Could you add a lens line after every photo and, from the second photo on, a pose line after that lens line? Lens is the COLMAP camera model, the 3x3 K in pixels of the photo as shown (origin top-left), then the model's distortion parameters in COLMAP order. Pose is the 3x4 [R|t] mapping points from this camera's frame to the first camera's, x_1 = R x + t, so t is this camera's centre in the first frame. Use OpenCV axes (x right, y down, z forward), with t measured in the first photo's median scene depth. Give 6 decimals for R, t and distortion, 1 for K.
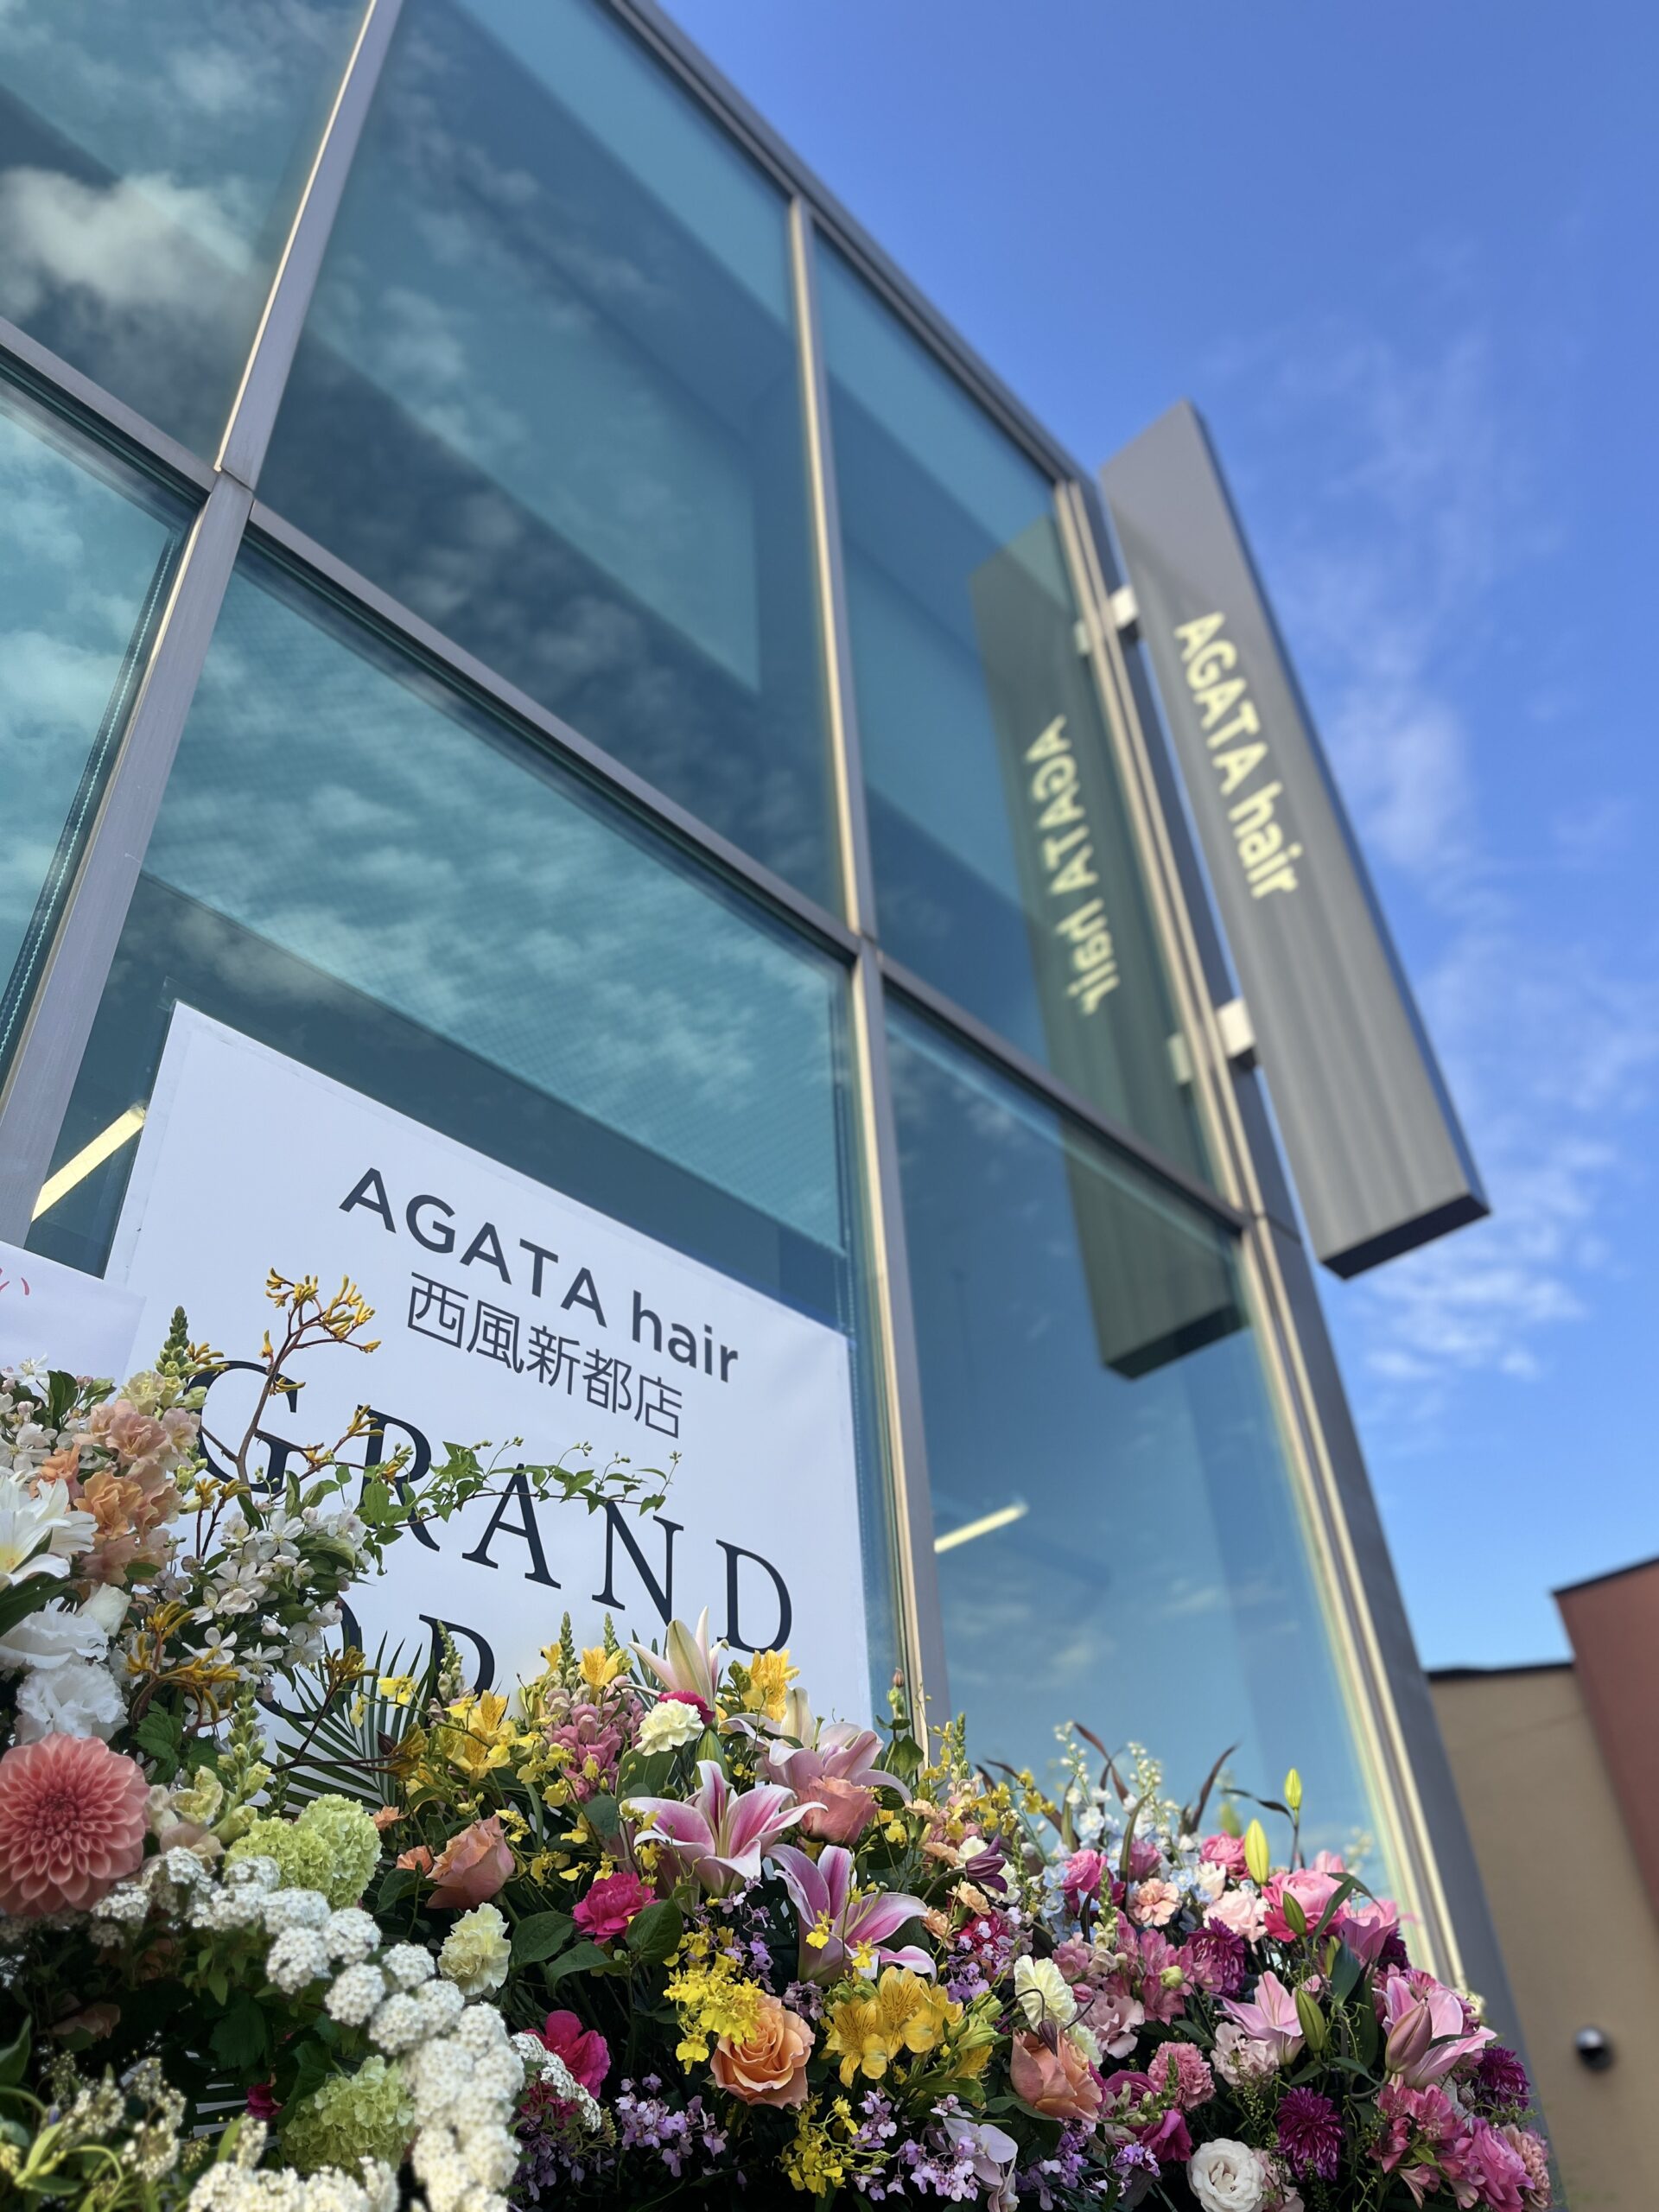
lens RADIAL K [[1676.0, 0, 856.1], [0, 1676.0, 1097.6], [0, 0, 1]] dist [0.074724, -0.099637]
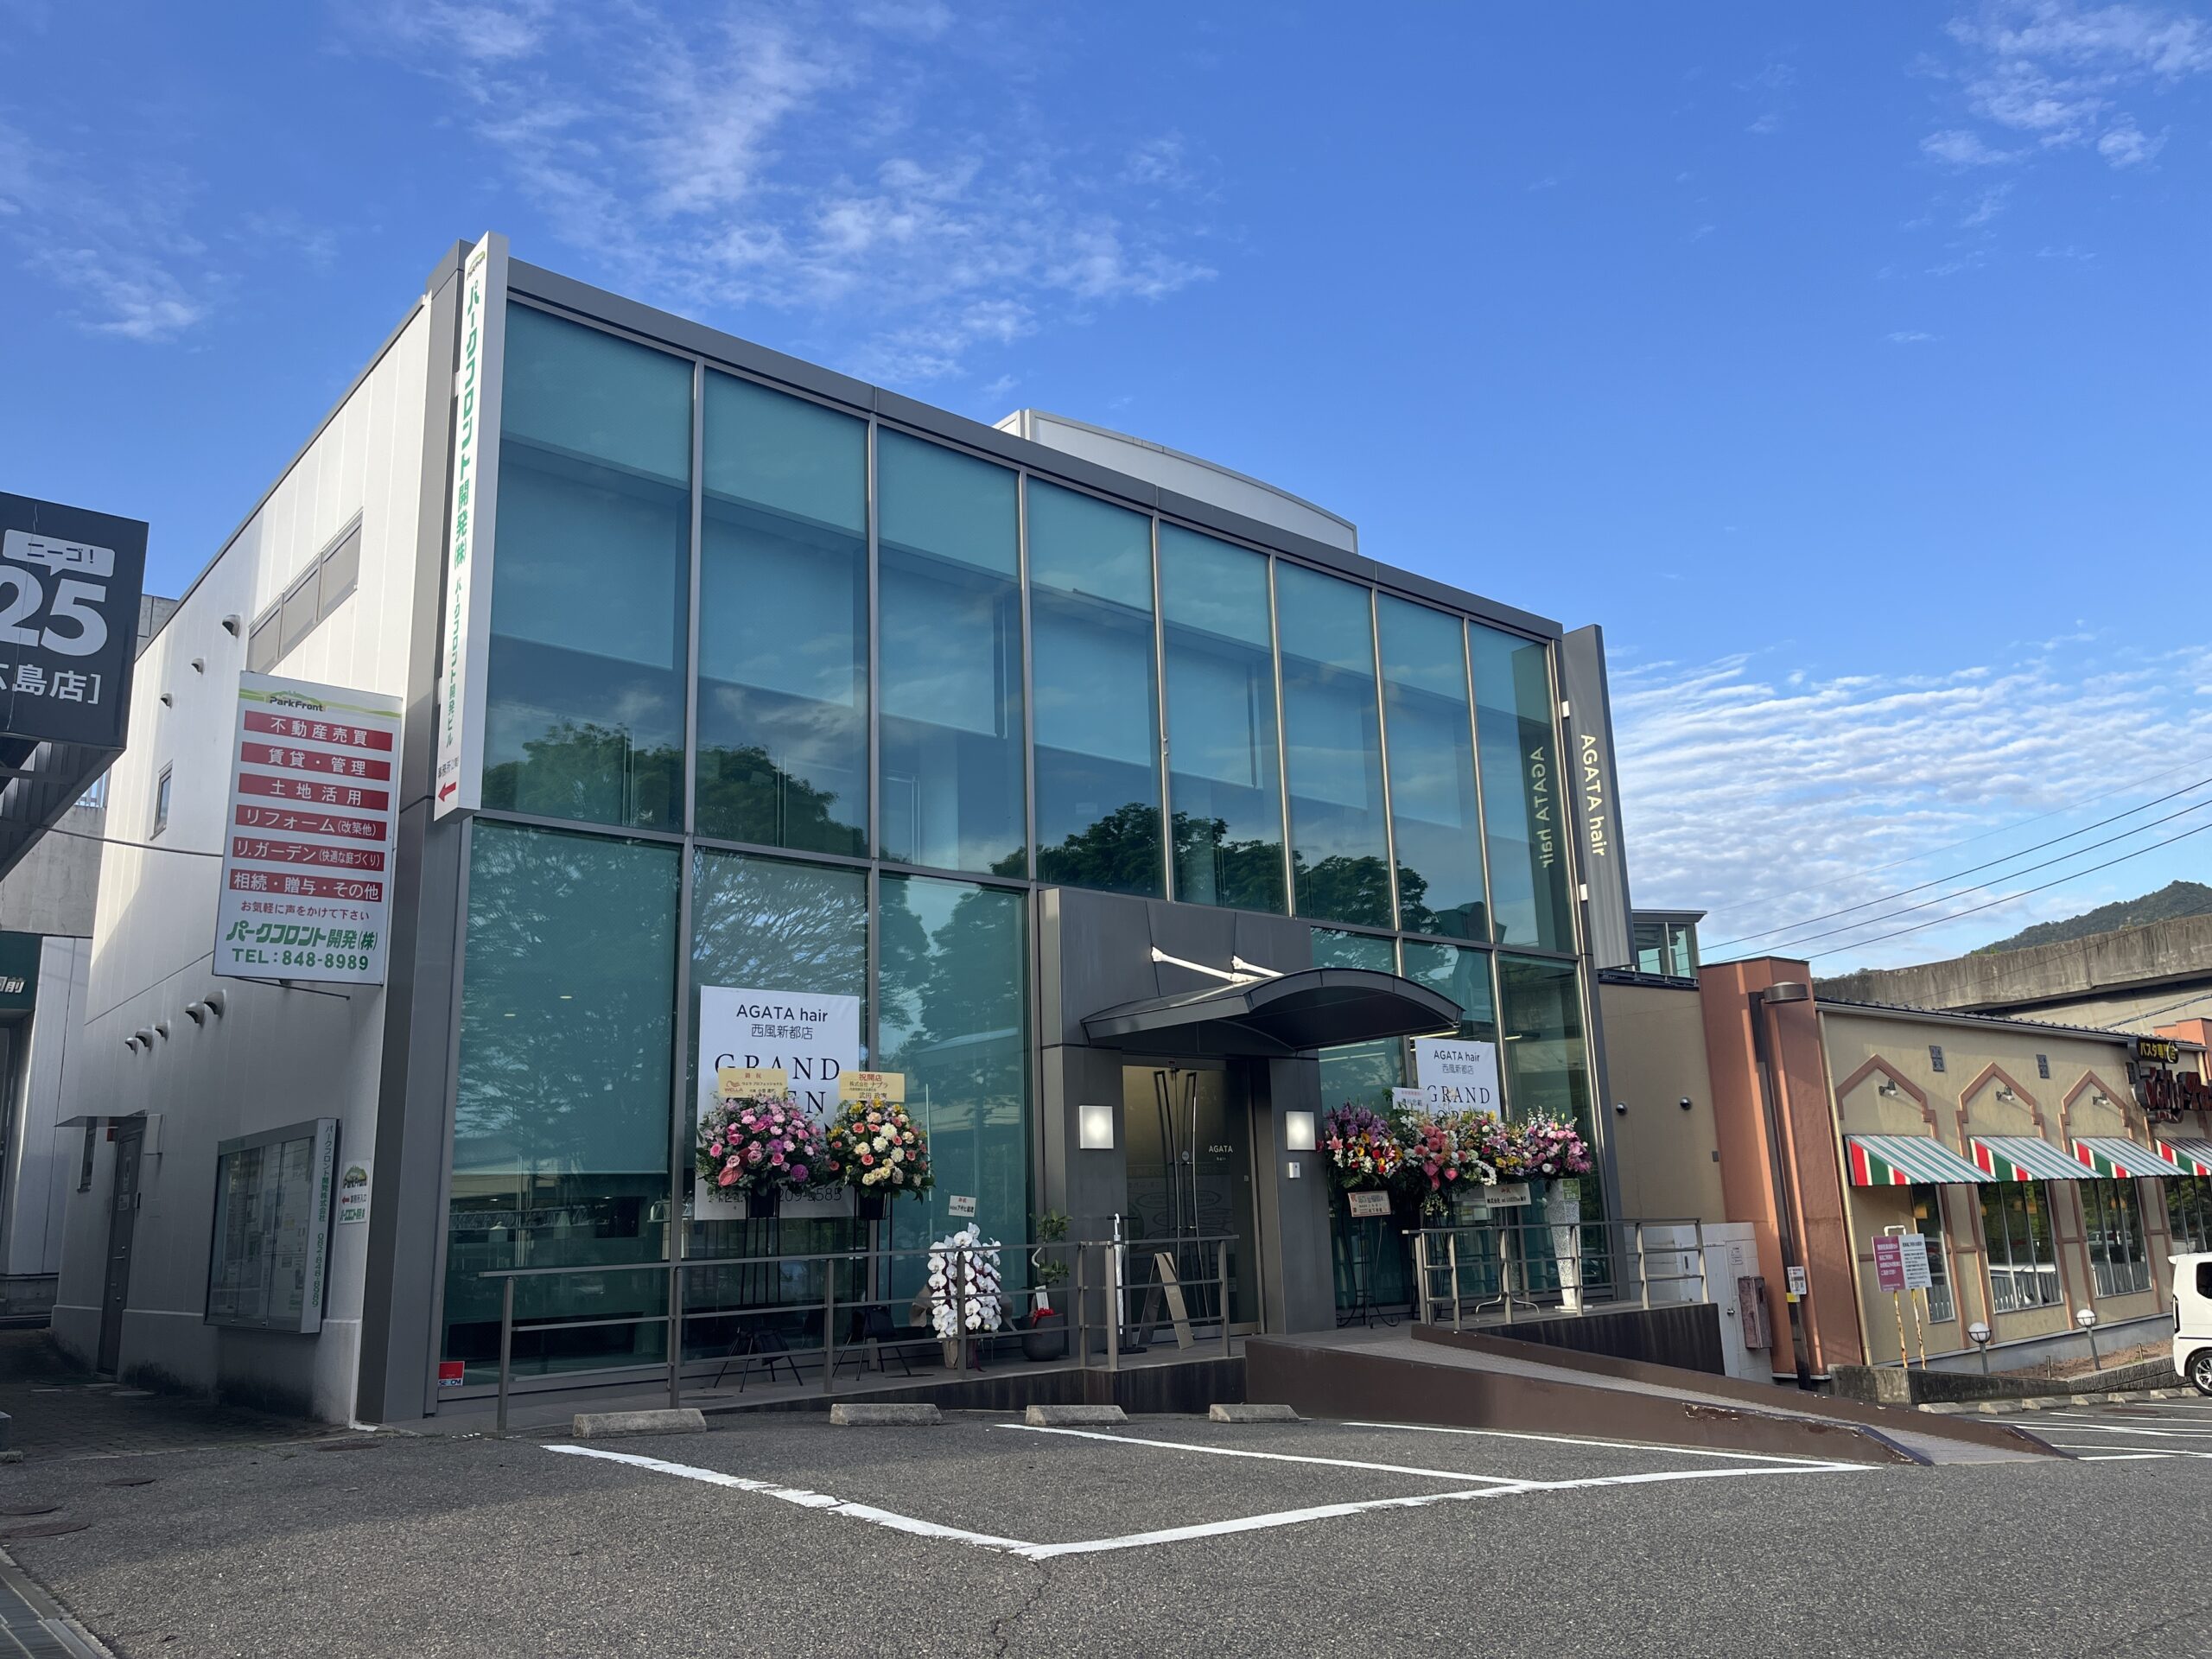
lens RADIAL K [[1676.0, 0, 1106.0], [0, 1676.0, 829.5], [0, 0, 1]] dist [0.074724, -0.099637]
pose [[0.993220, 0.000710, -0.116245, -0.407227], [0.050403, 0.898466, 0.436141, -1.923868], [0.104752, -0.439043, 0.892339, -2.475977]]
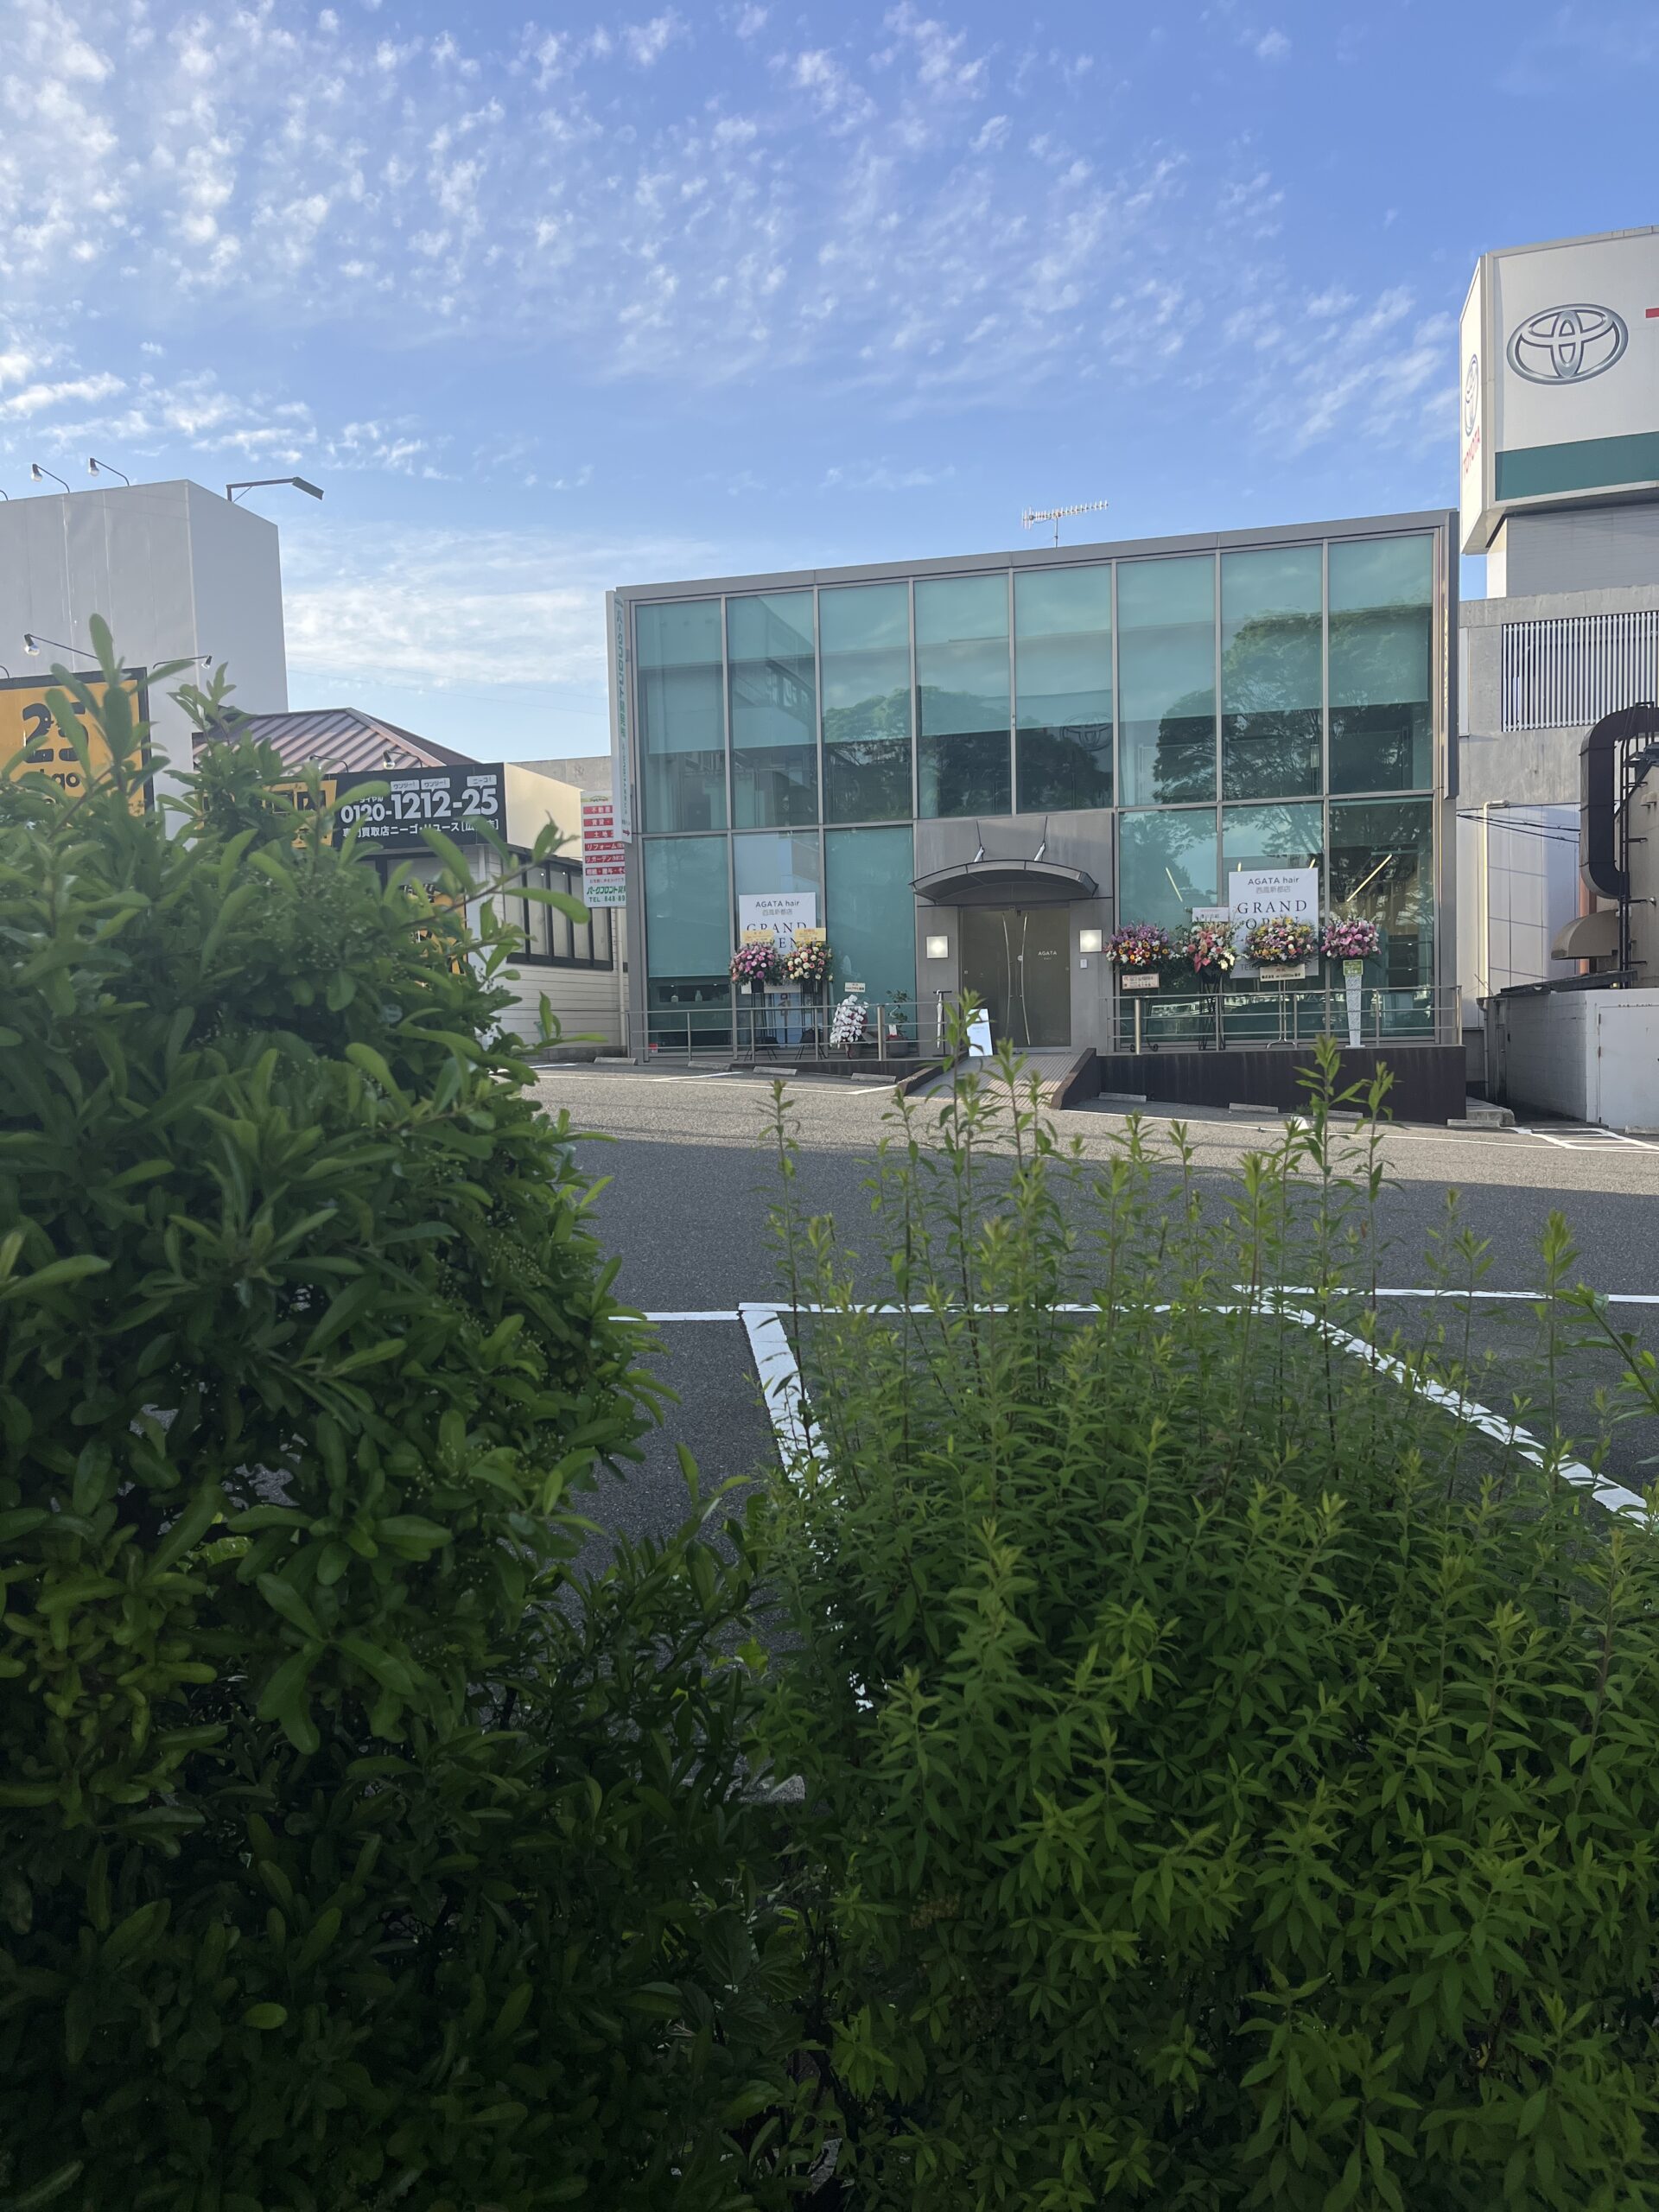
lens RADIAL K [[1676.0, 0, 856.1], [0, 1676.0, 1097.6], [0, 0, 1]] dist [0.074724, -0.099637]
pose [[0.500235, 0.084964, -0.861711, 3.784774], [0.543199, 0.744203, 0.388712, -2.160226], [0.674314, -0.662528, 0.326123, -2.490347]]
